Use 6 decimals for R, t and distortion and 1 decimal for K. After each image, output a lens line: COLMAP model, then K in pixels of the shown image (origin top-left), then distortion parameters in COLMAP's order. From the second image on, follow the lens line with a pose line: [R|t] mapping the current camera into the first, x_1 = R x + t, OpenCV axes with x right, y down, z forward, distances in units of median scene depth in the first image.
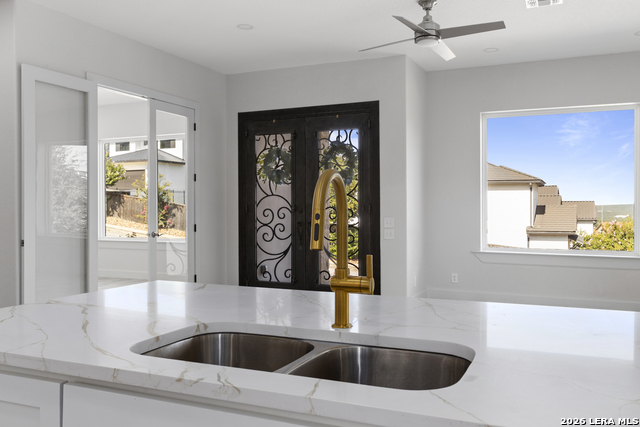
lens RADIAL K [[572.0, 0, 322.4], [0, 572.0, 212.7], [0, 0, 1]] dist [-0.021993, -0.005572]
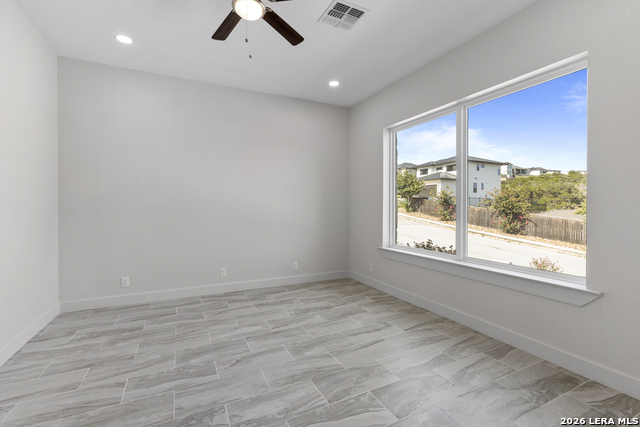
lens RADIAL K [[288.6, 0, 315.2], [0, 288.6, 210.1], [0, 0, 1]] dist [-0.002001, 0.001012]
pose [[0.765920, 0.011197, -0.642838, -0.048086], [-0.005201, 0.999924, 0.011219, -0.007674], [0.642915, -0.005249, 0.765920, 0.144534]]
